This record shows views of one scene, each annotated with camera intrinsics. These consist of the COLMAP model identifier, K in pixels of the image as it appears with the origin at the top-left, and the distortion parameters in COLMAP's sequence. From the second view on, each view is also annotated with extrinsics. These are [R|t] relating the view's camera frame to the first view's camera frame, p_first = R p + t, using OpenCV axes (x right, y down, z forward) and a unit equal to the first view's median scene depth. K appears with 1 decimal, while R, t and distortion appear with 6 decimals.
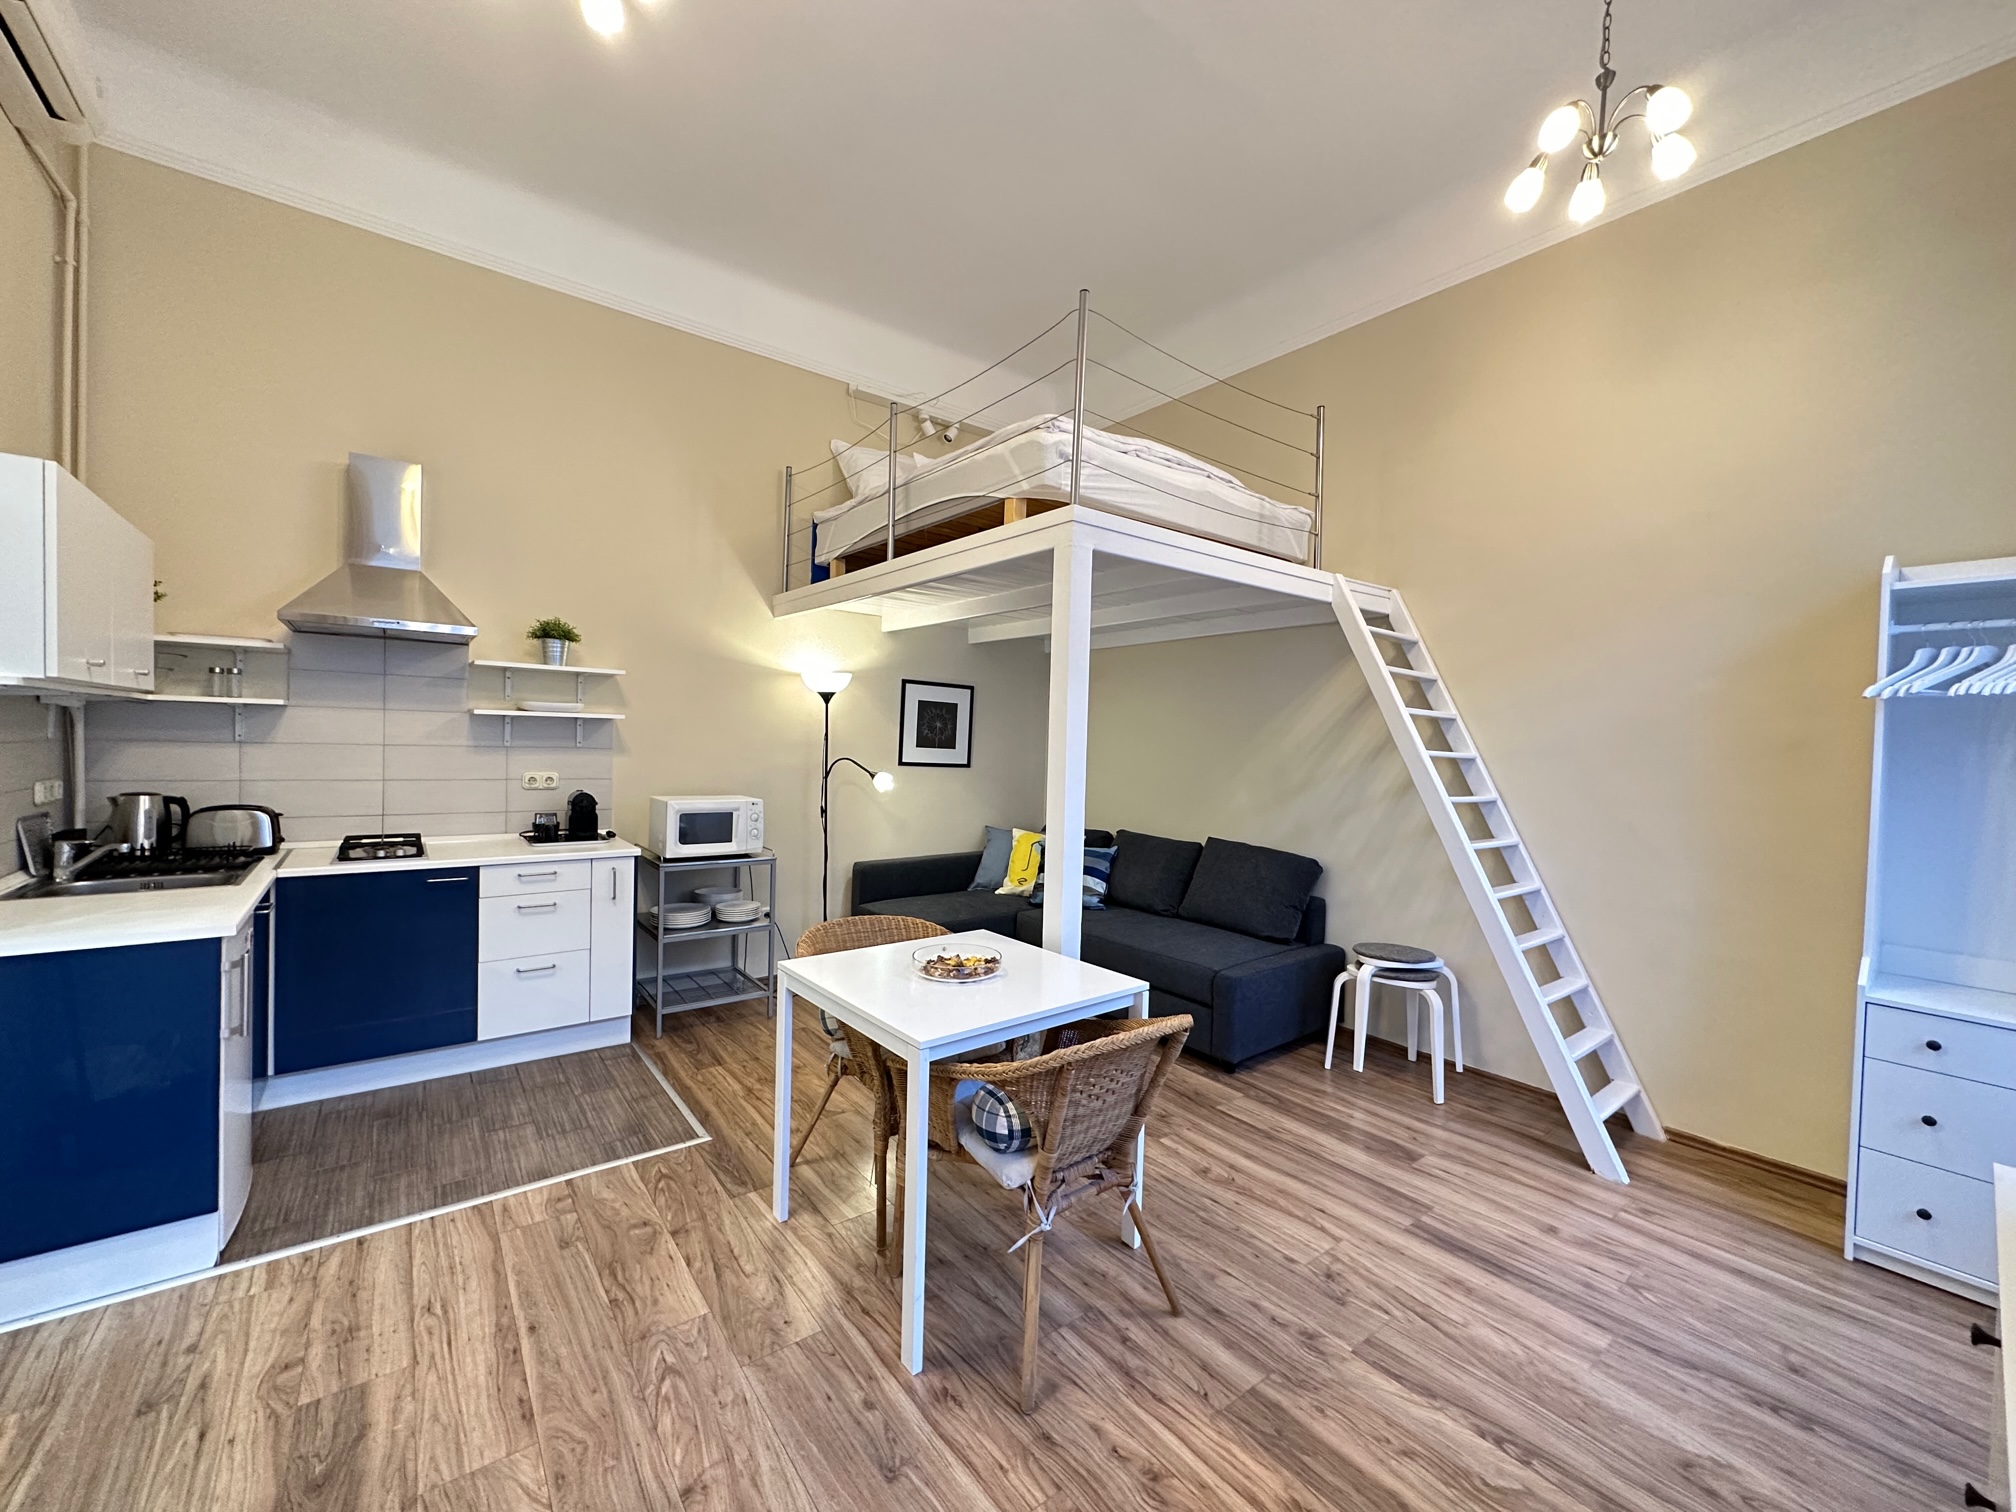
lens RADIAL K [[803.9, 0, 1008.9], [0, 803.9, 760.1], [0, 0, 1]] dist [0.001185, -0.000314]
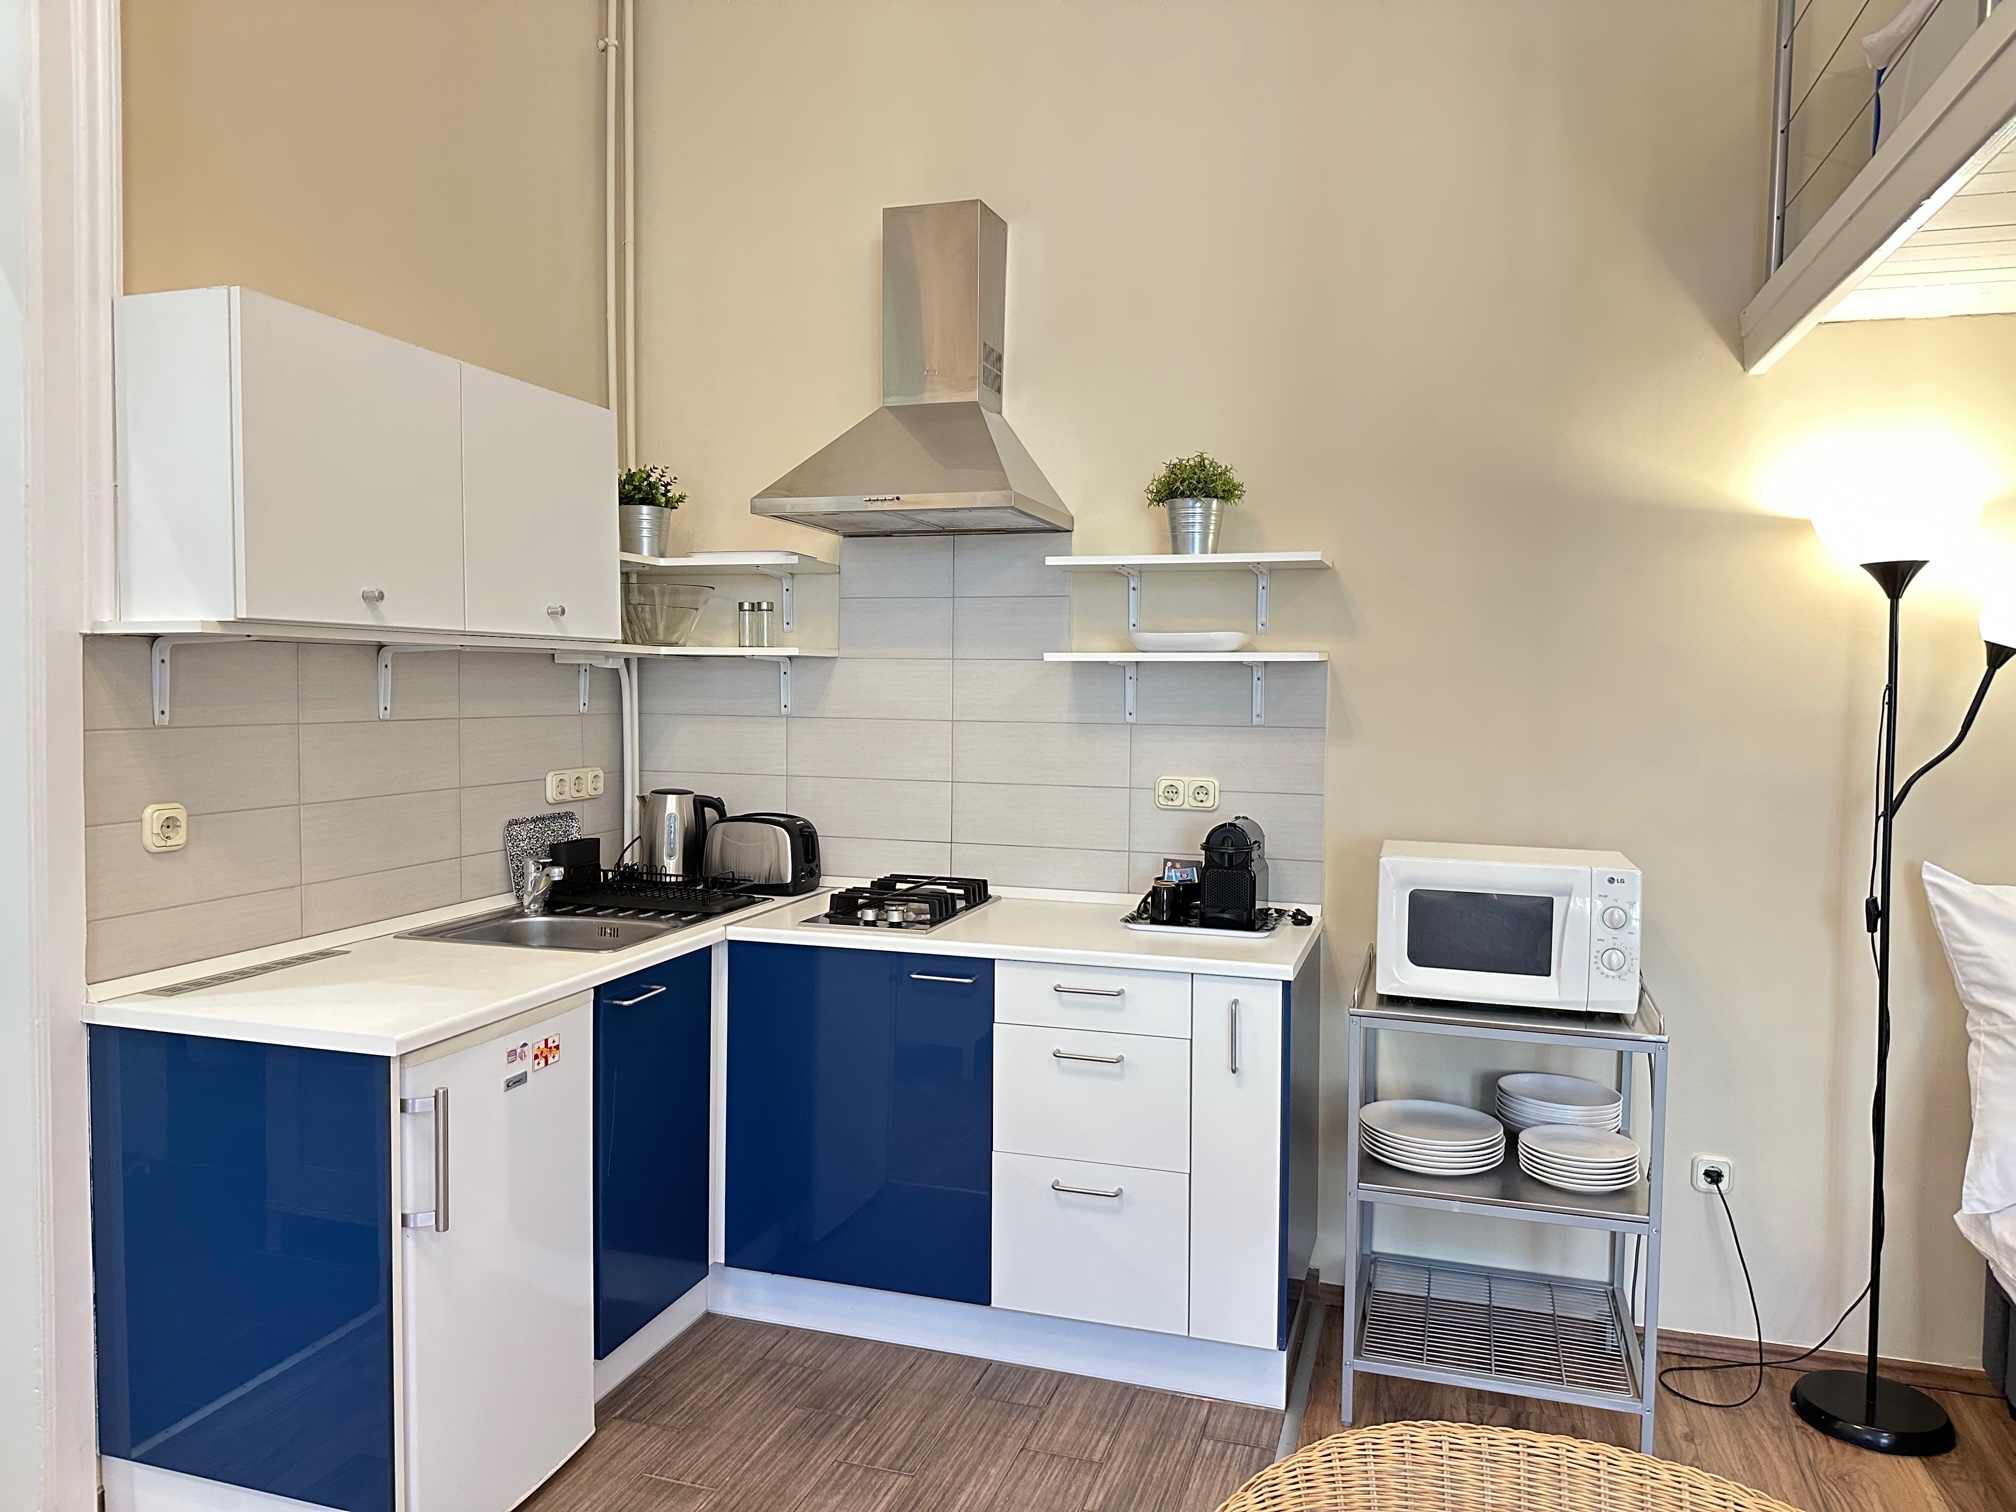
lens RADIAL K [[1403.0, 0, 1008.8], [0, 1403.0, 754.2], [0, 0, 1]] dist [0.070817, -0.088801]
pose [[0.577049, 0.019900, -0.816467, 0.056198], [-0.014250, 0.999796, 0.014298, -0.008842], [0.816585, 0.003384, 0.577215, 0.415232]]
